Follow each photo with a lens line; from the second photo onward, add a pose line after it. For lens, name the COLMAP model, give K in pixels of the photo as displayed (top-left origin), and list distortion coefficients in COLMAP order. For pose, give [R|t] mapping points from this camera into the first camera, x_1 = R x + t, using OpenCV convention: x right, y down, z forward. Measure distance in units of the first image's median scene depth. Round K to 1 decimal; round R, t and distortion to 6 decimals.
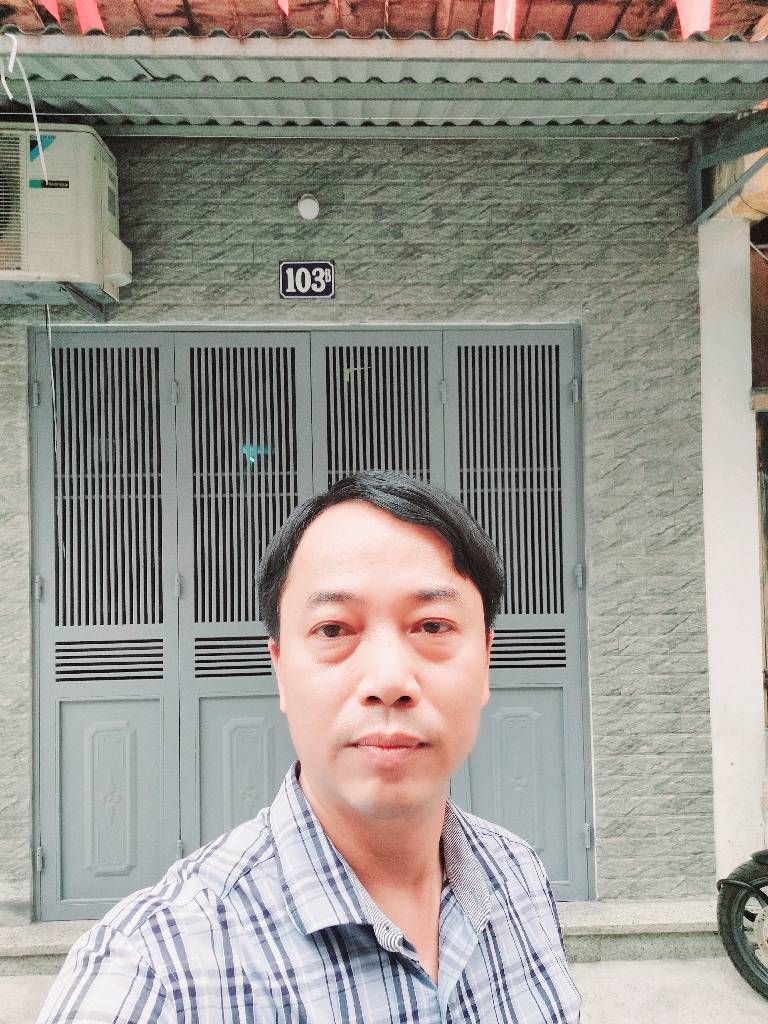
lens RADIAL K [[722.7, 0, 384.0], [0, 722.7, 512.0], [0, 0, 1]] dist [0.070604, -0.053529]
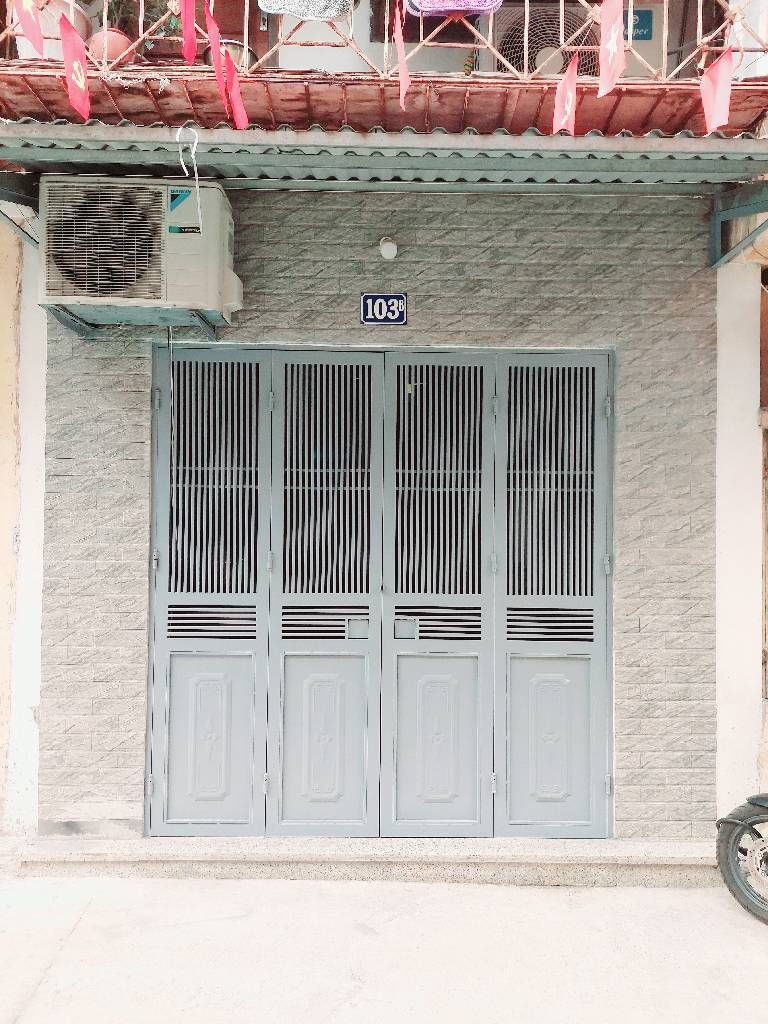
lens RADIAL K [[708.4, 0, 388.6], [0, 708.4, 521.1], [0, 0, 1]] dist [0.073818, -0.070865]
pose [[0.999330, 0.027498, -0.024134, -0.059871], [-0.027507, 0.999622, -0.000056, 0.028547], [0.024124, 0.000720, 0.999709, -0.165678]]
